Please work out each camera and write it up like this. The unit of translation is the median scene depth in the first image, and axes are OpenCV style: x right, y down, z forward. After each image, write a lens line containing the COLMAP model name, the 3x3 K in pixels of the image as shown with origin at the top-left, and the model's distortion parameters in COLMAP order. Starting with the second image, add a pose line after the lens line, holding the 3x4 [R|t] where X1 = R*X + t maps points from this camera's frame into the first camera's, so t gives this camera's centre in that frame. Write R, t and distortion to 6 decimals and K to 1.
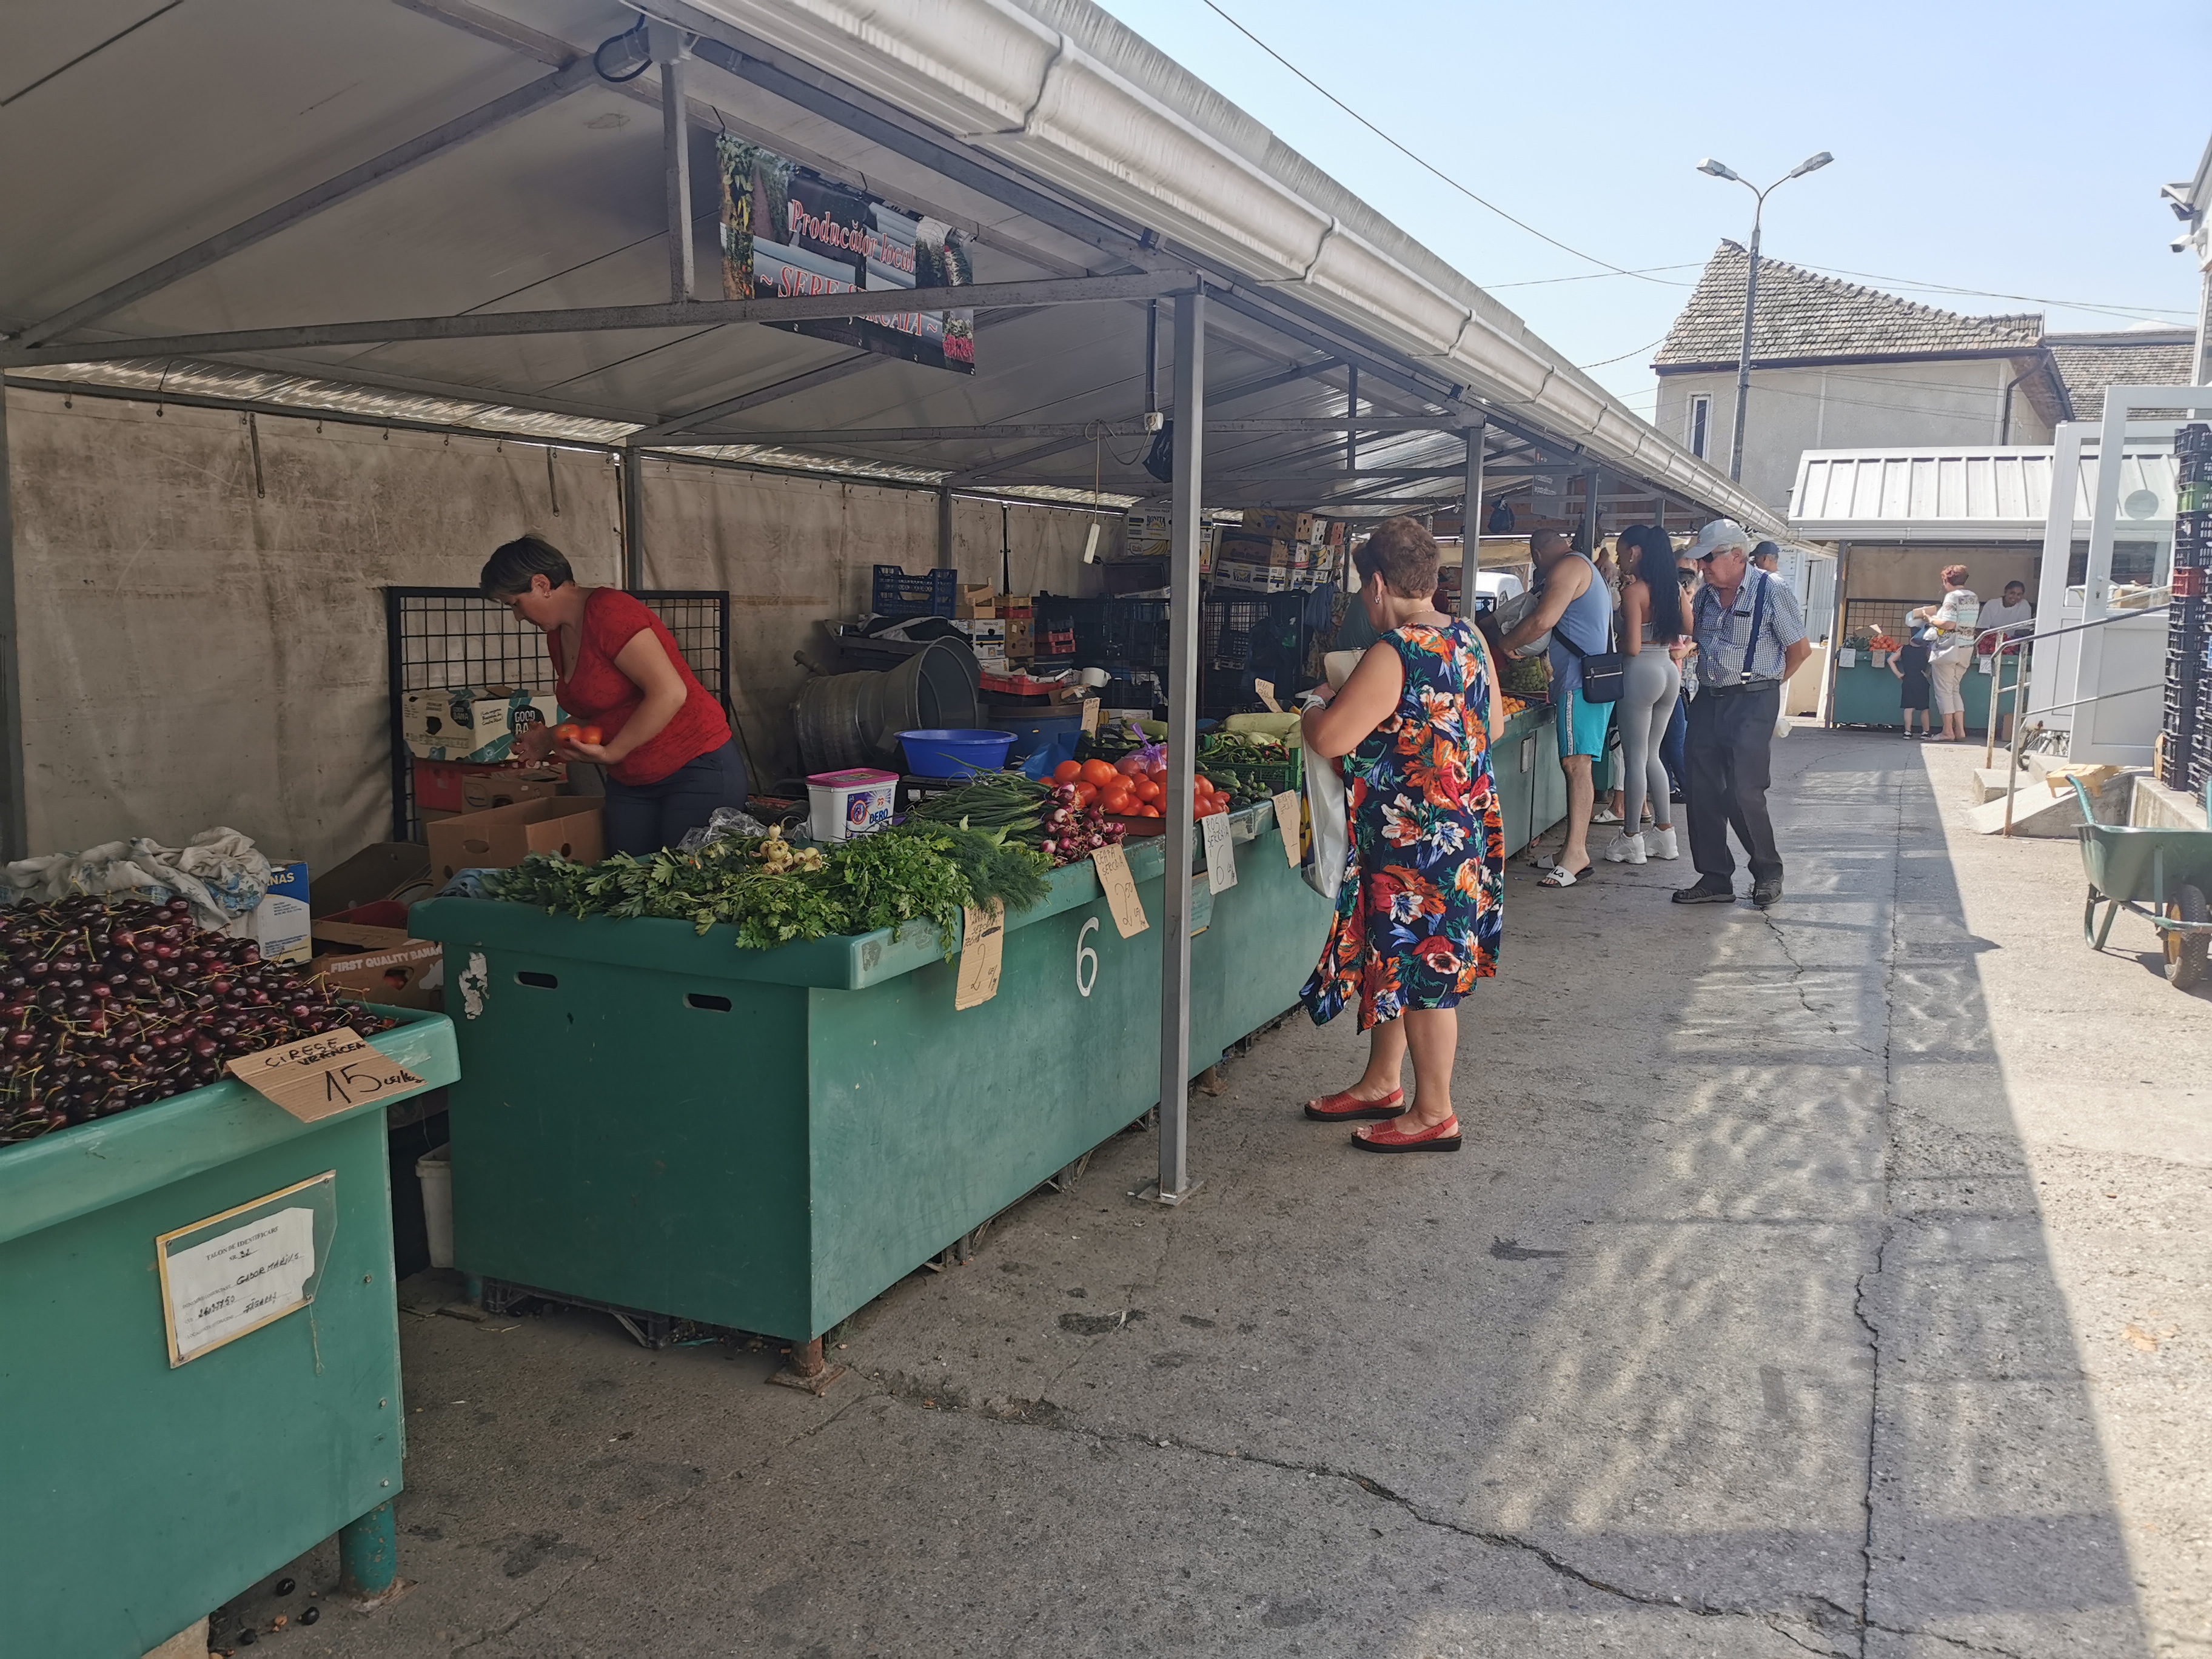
lens RADIAL K [[1709.9, 0, 1108.7], [0, 1709.9, 832.4], [0, 0, 1]] dist [0.068637, -0.094522]
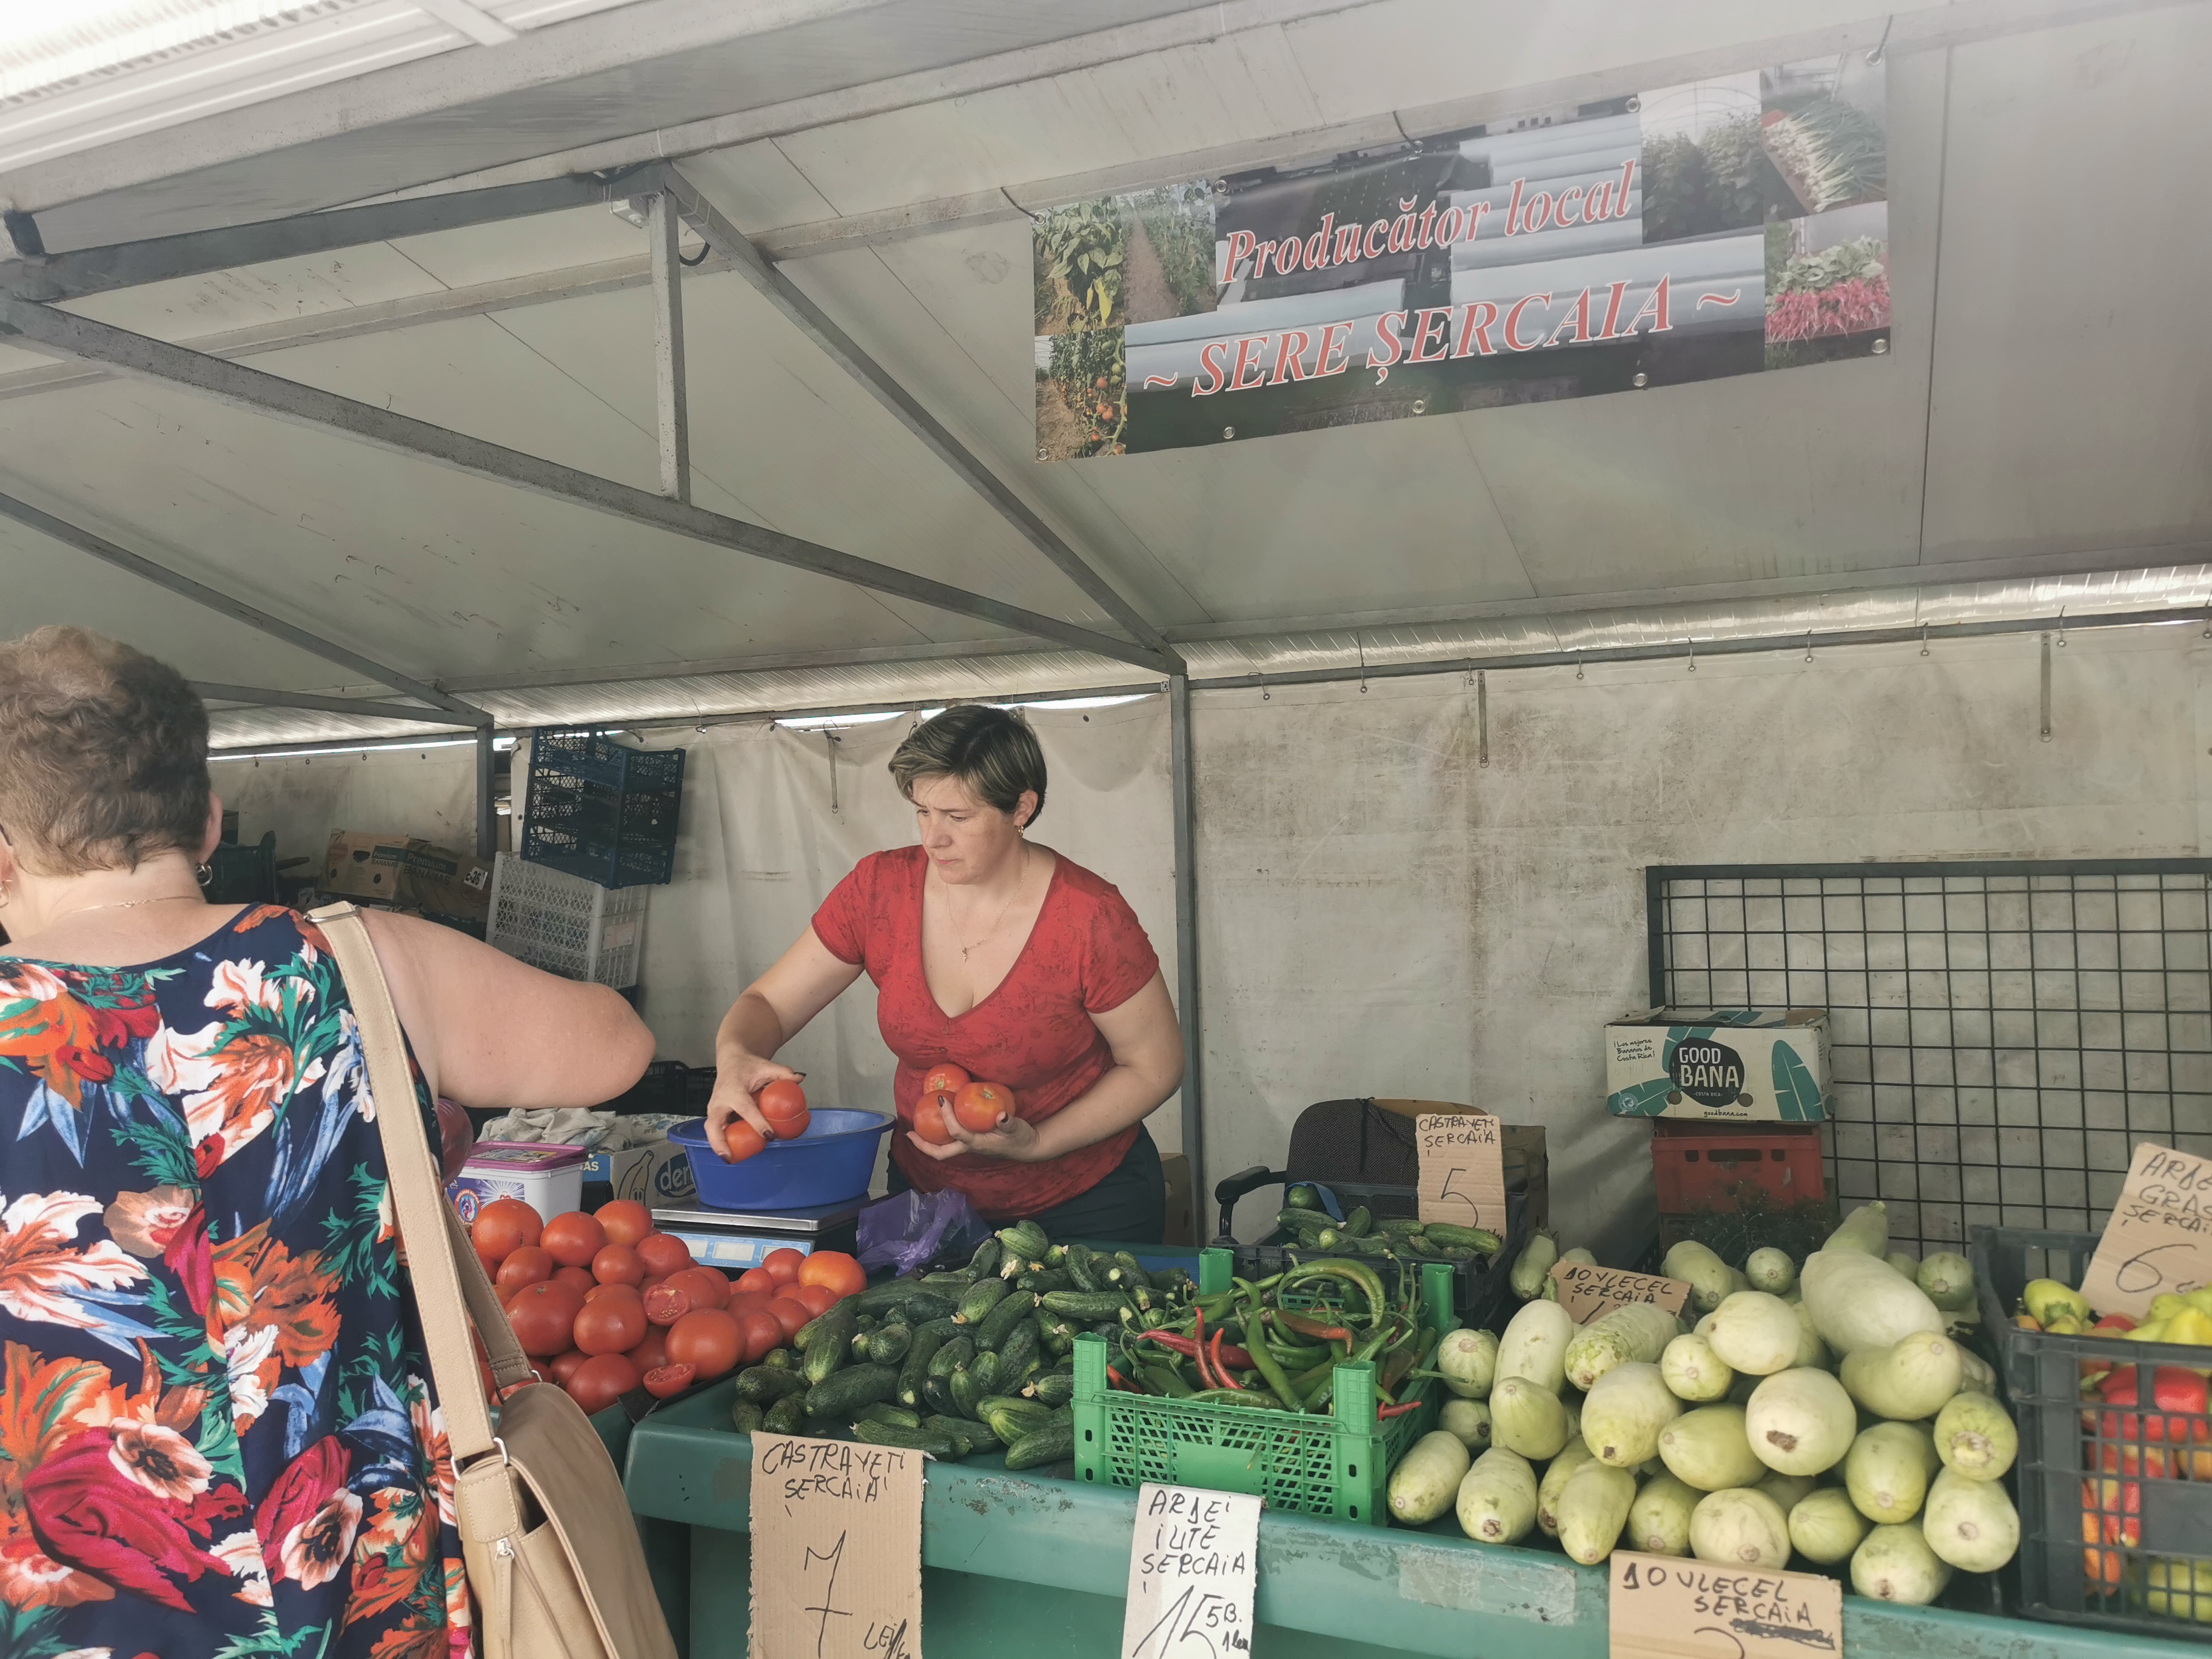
lens RADIAL K [[1709.9, 0, 1105.3], [0, 1709.9, 832.8], [0, 0, 1]] dist [0.068637, -0.094522]
pose [[0.013301, -0.039261, -0.999140, 0.344059], [-0.123015, 0.991574, -0.040601, -0.103261], [0.992316, 0.123449, 0.008359, 0.803233]]
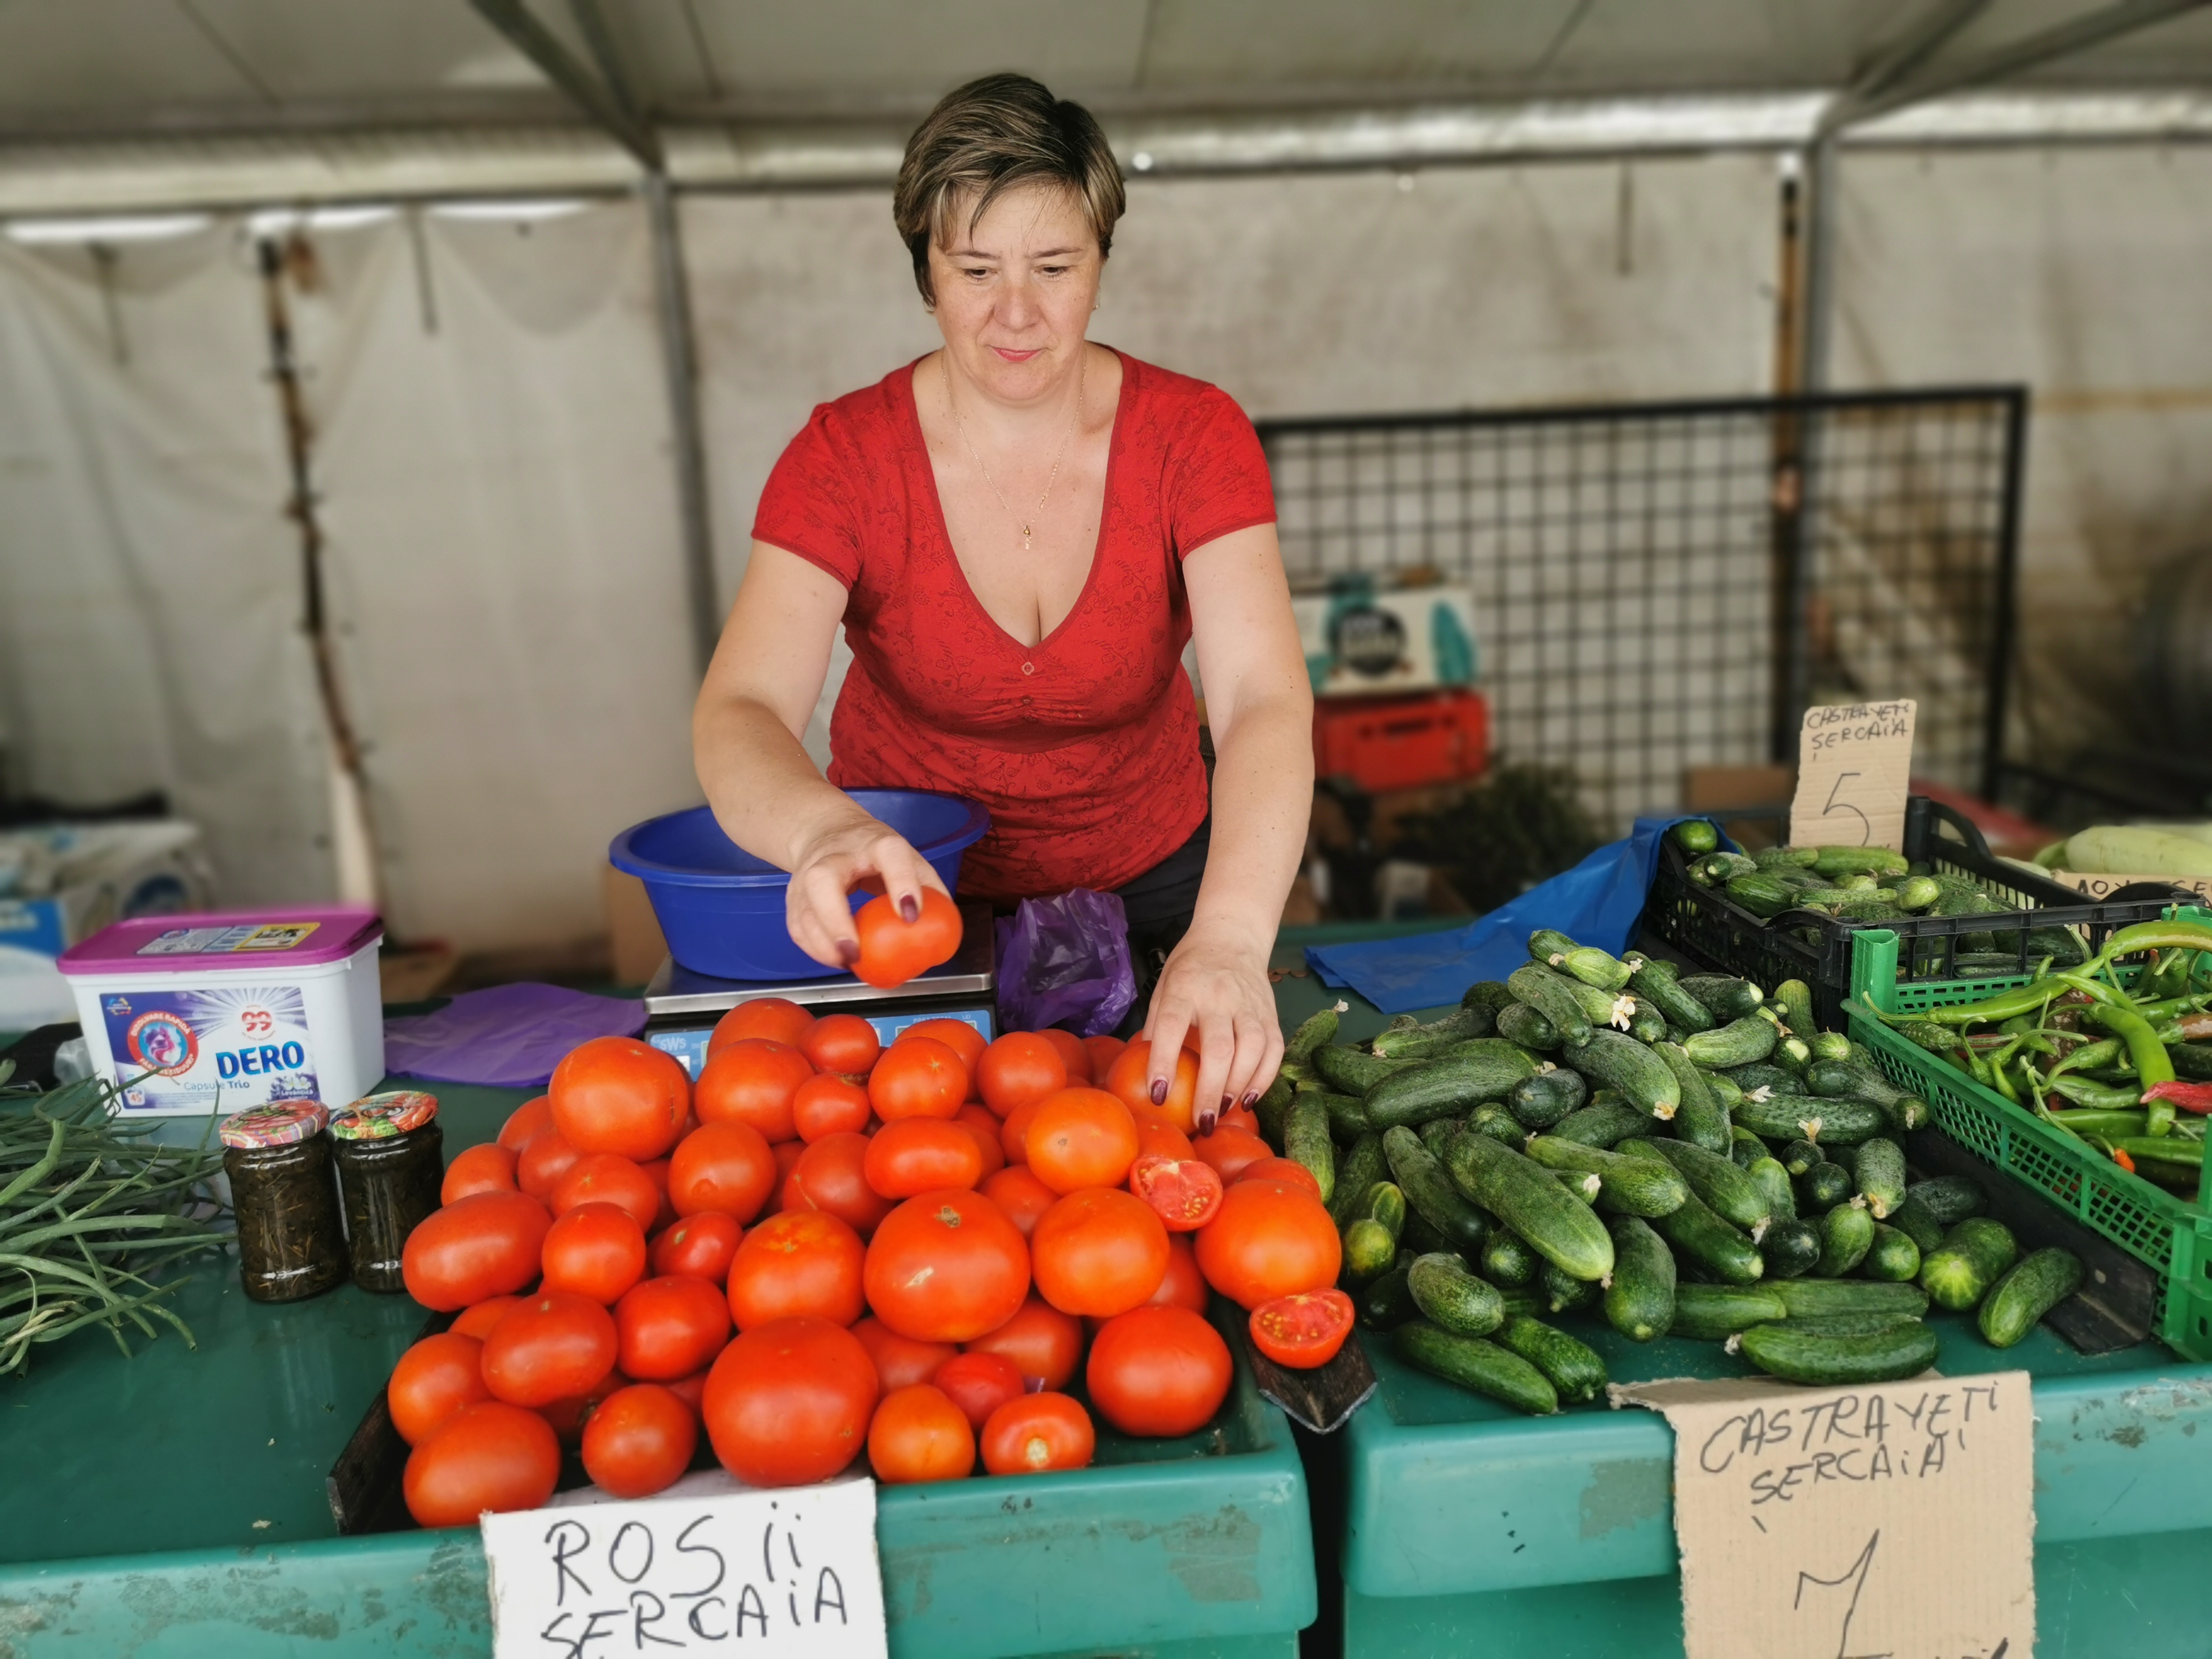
lens RADIAL K [[1709.9, 0, 1112.5], [0, 1709.9, 833.0], [0, 0, 1]] dist [0.068637, -0.094522]
pose [[0.492660, 0.157412, -0.855866, 0.164358], [-0.071555, 0.987501, 0.140433, -0.078331], [0.867275, -0.007944, 0.497766, 0.654267]]
